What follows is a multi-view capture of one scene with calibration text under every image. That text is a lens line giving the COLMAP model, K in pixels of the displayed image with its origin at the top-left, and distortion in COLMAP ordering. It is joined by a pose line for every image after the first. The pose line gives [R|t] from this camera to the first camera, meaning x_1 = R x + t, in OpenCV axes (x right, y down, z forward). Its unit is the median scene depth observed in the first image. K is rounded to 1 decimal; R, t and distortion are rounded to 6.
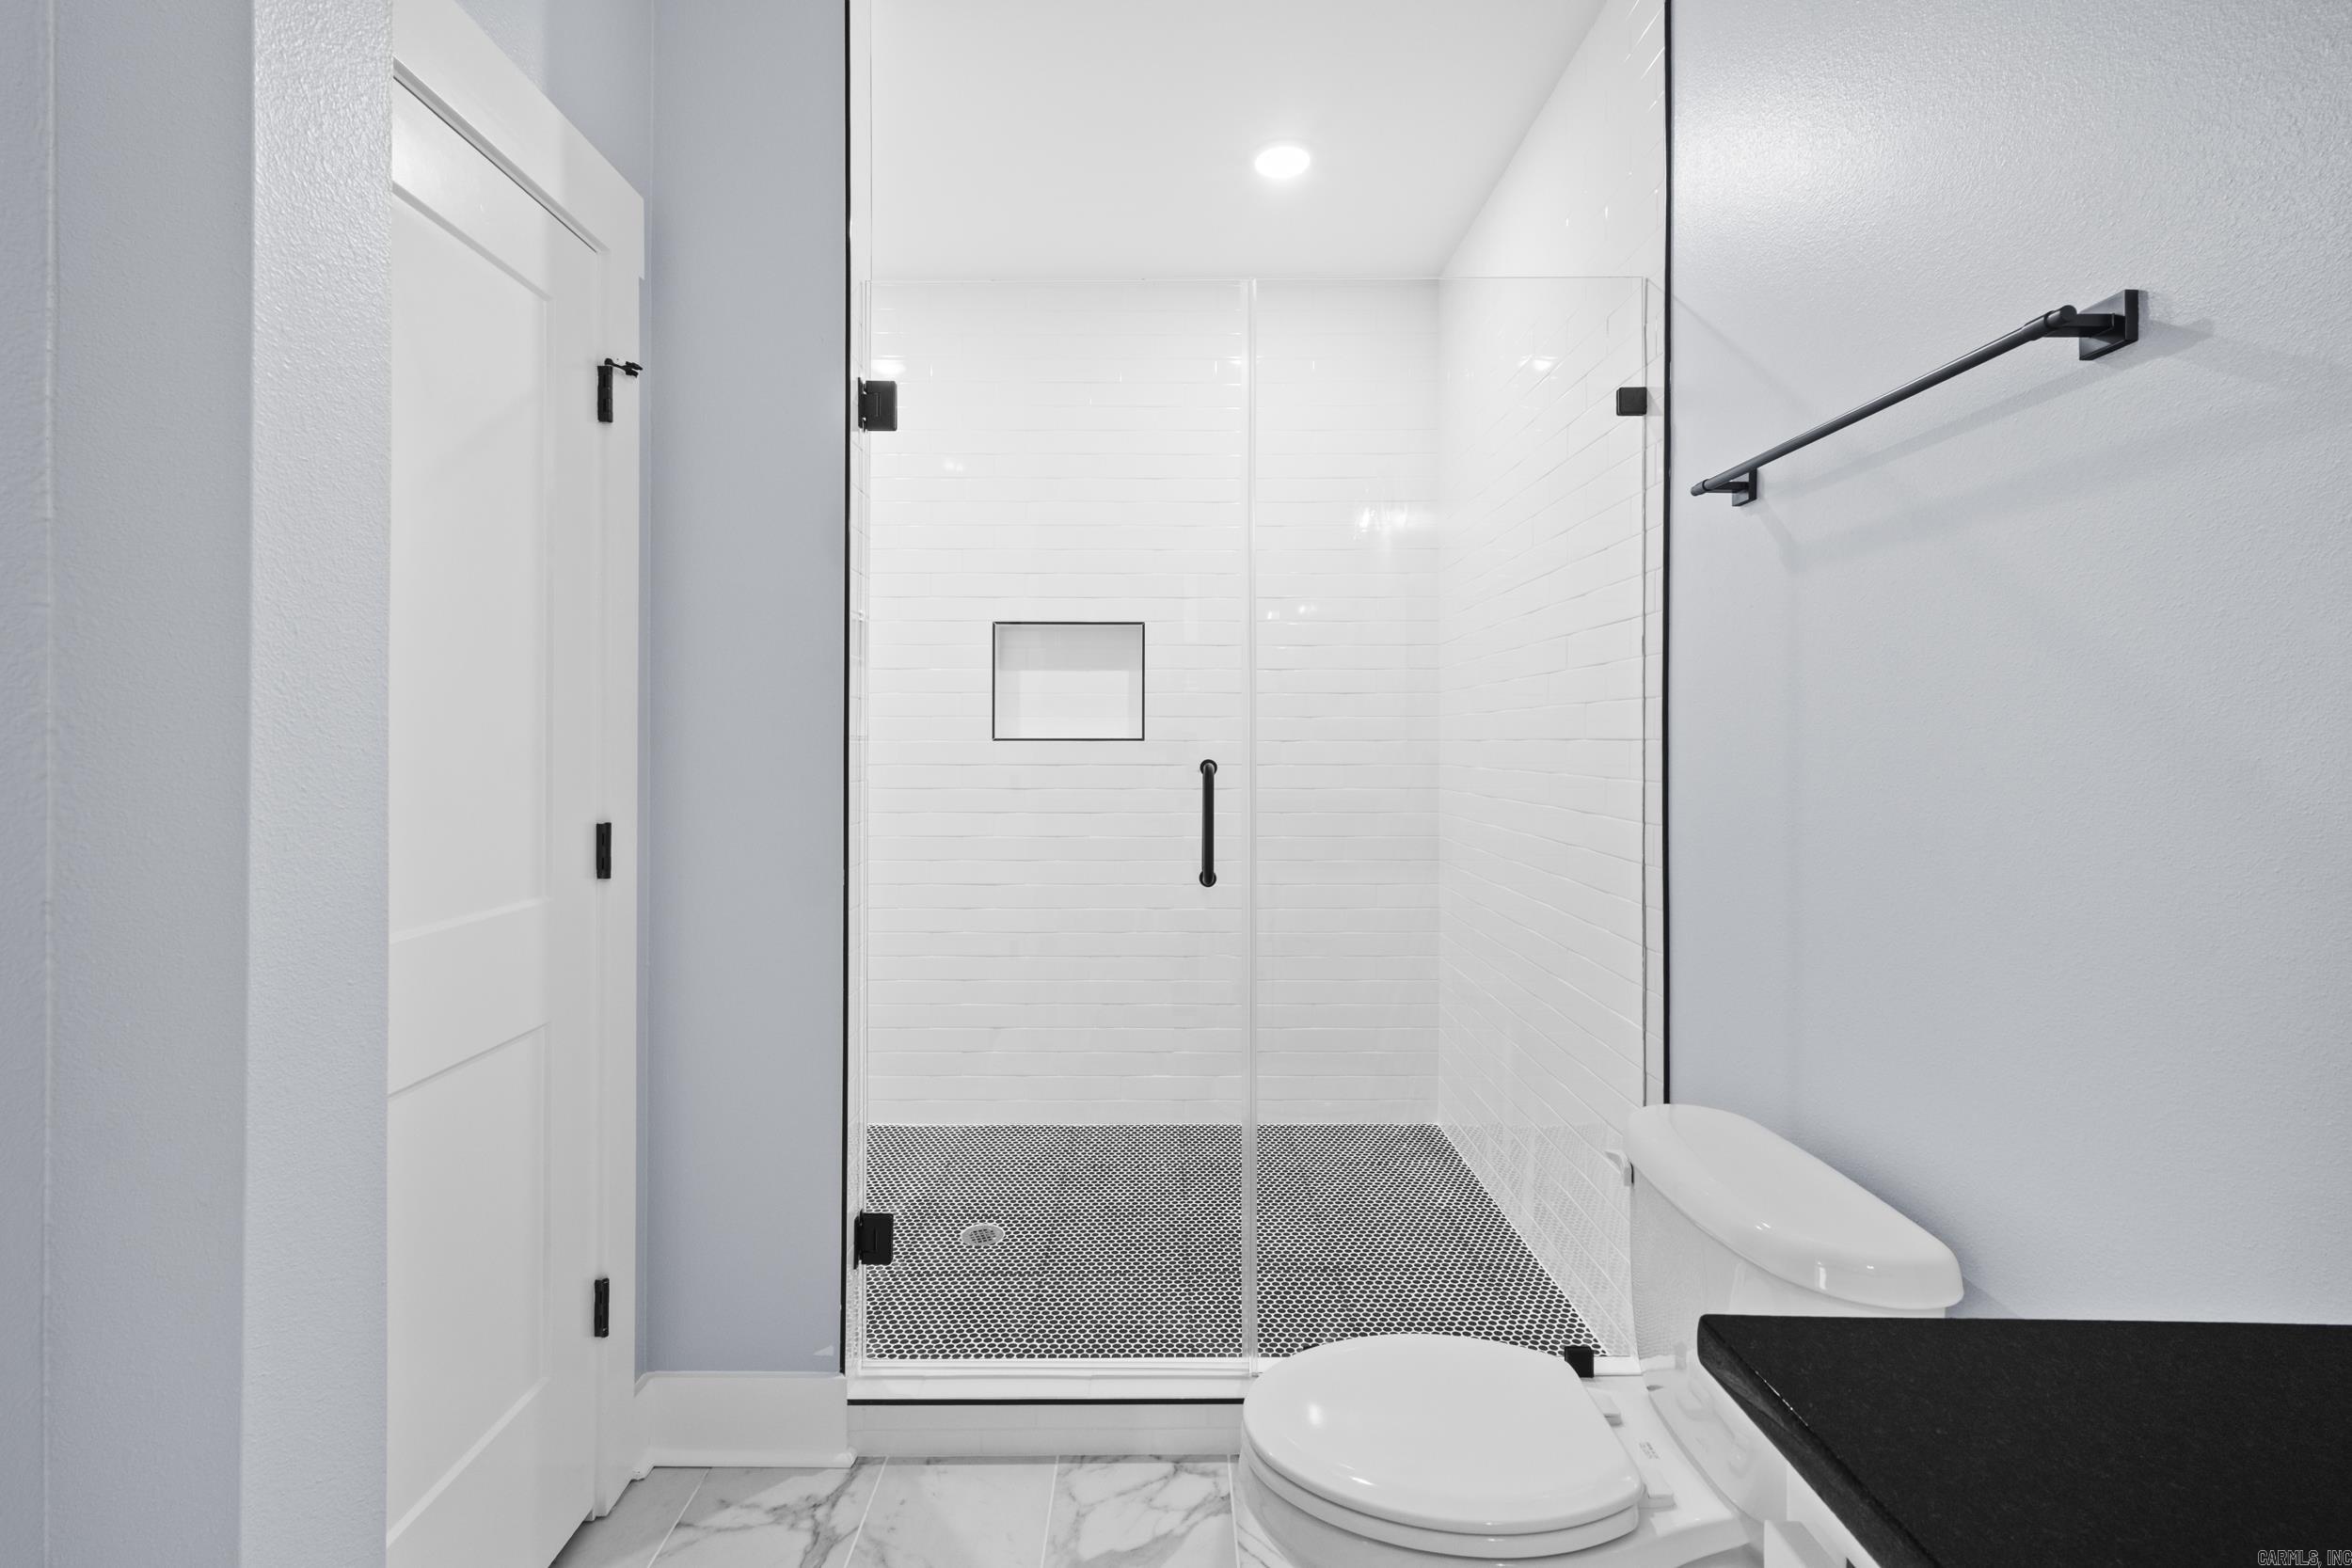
lens RADIAL K [[1020.2, 0, 1166.3], [0, 1020.2, 744.6], [0, 0, 1]] dist [0.003130, 0.000923]
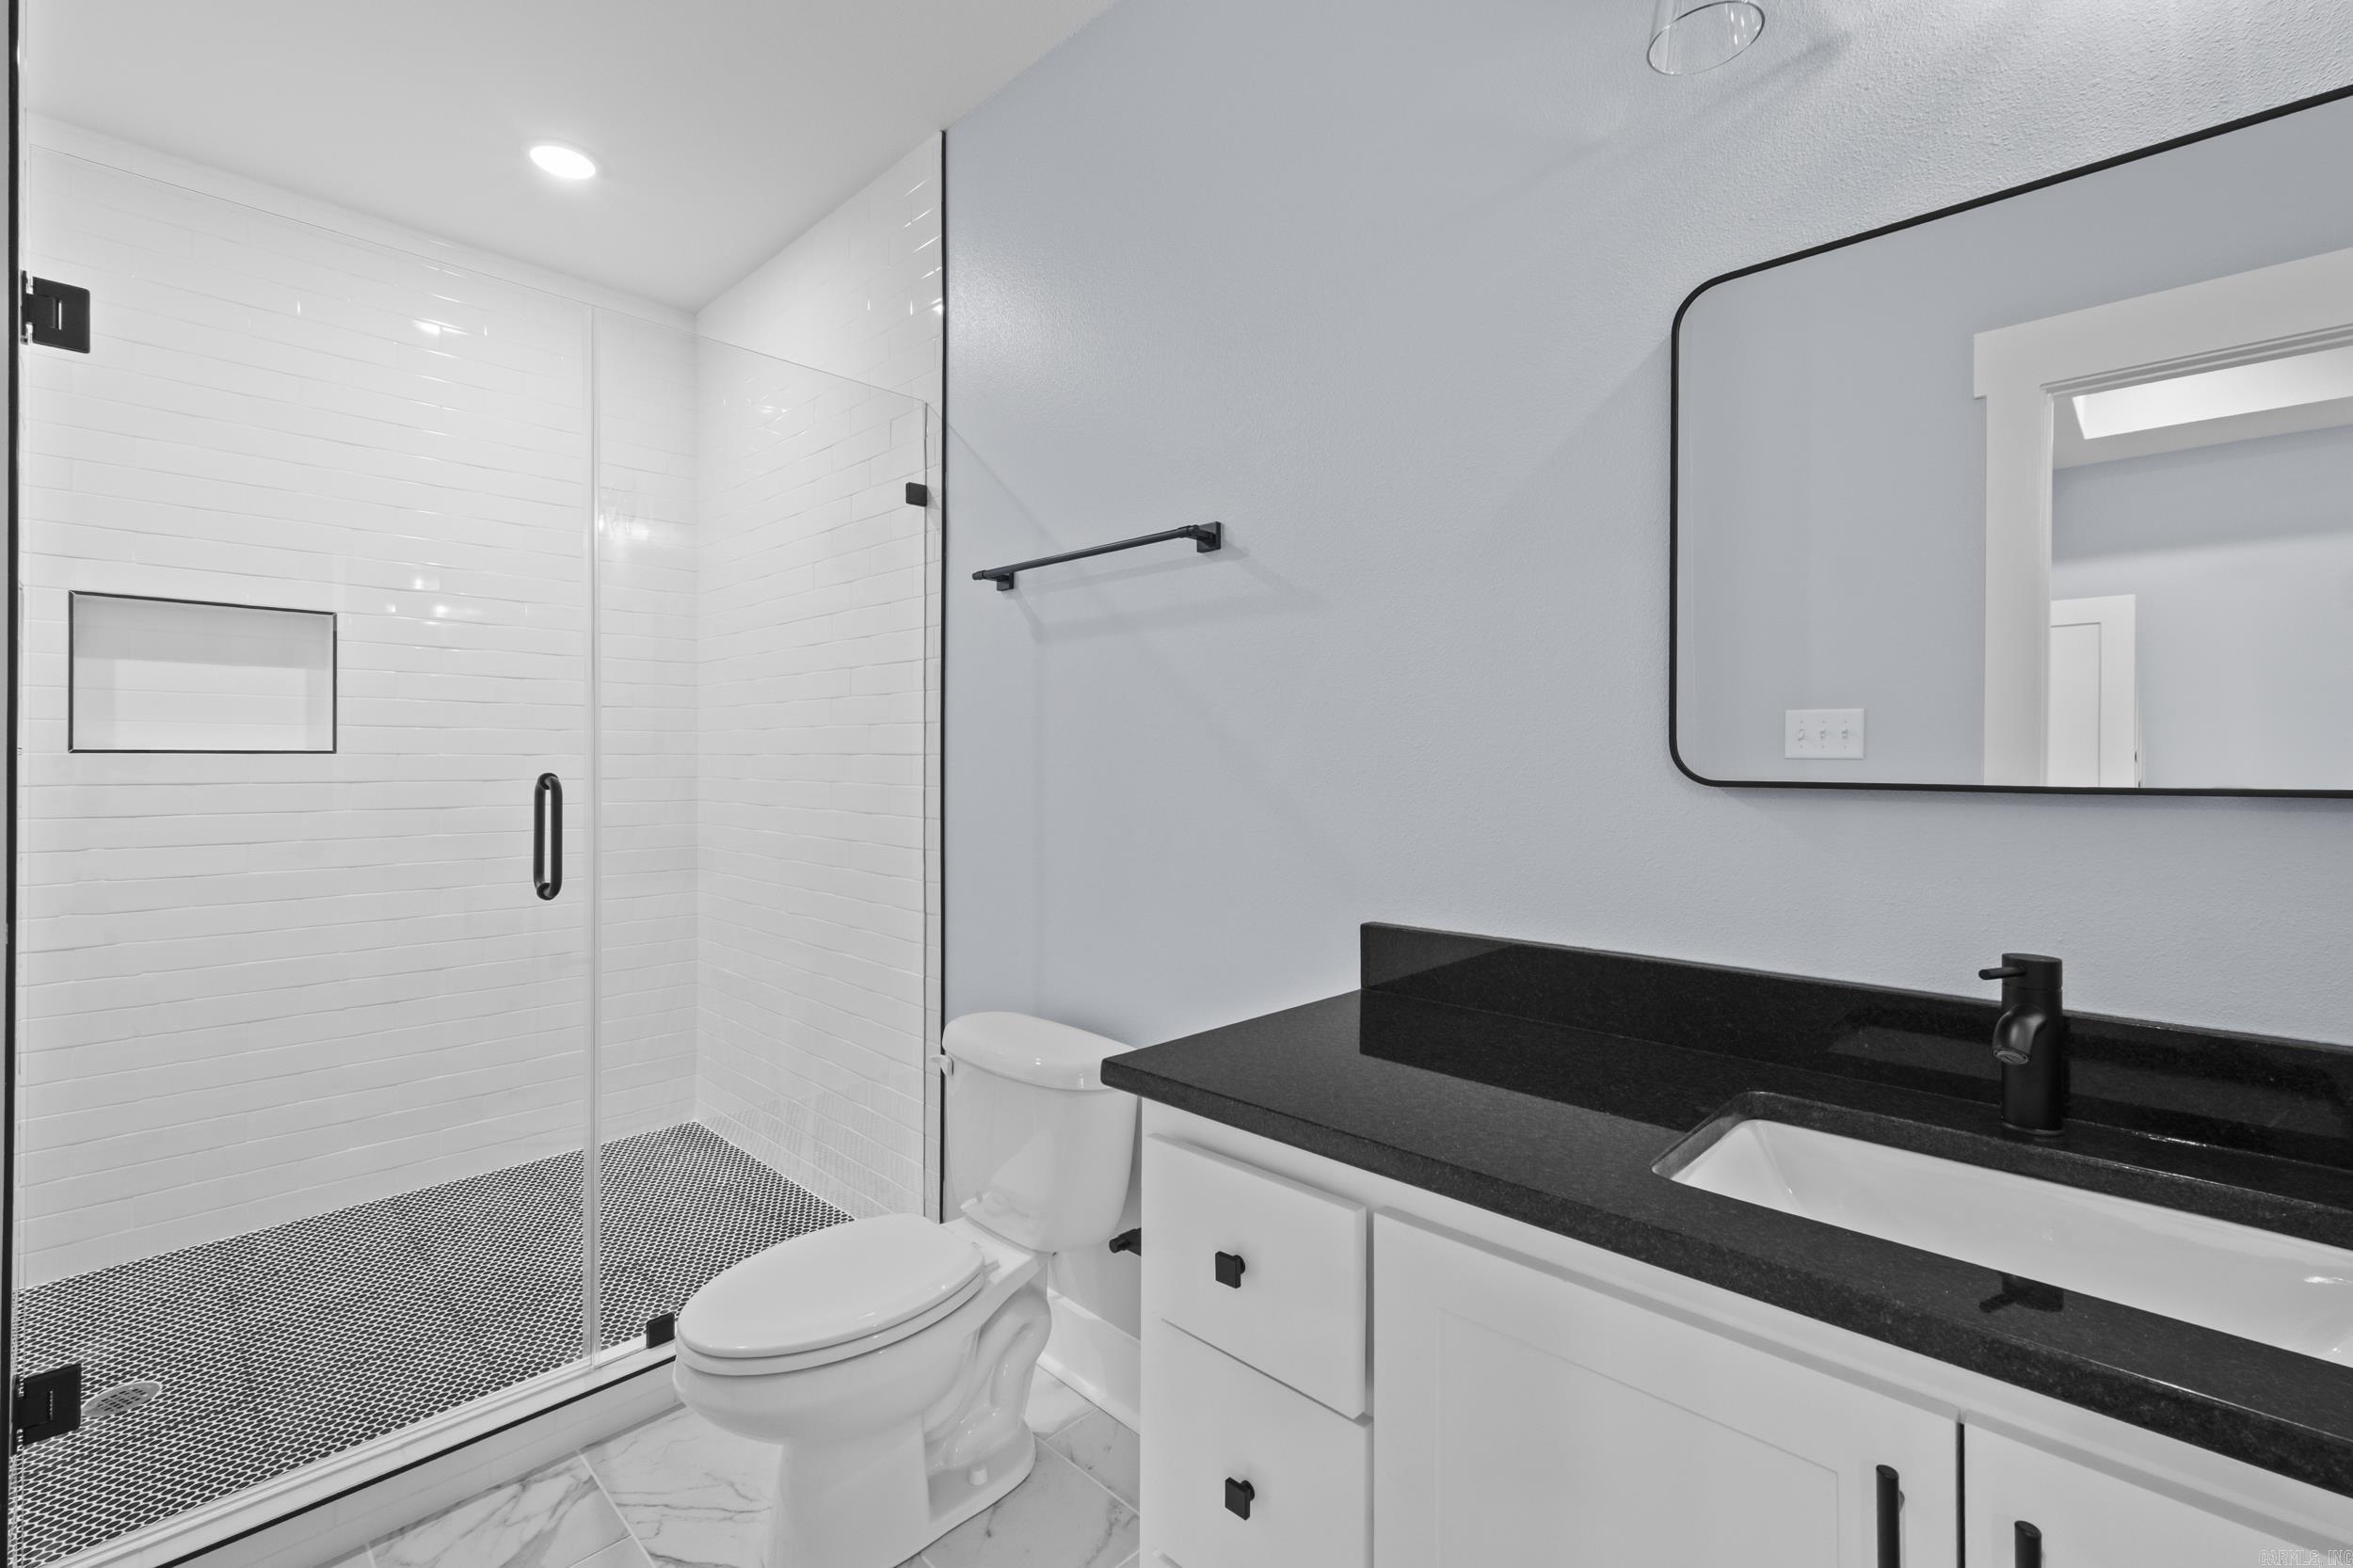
lens RADIAL K [[1020.7, 0, 1177.5], [0, 1020.7, 769.6], [0, 0, 1]] dist [0.003130, 0.000923]
pose [[0.690221, -0.006545, 0.723569, -0.263874], [-0.000237, 0.999957, 0.009272, 0.001876], [-0.723599, -0.006571, 0.690190, -0.142922]]
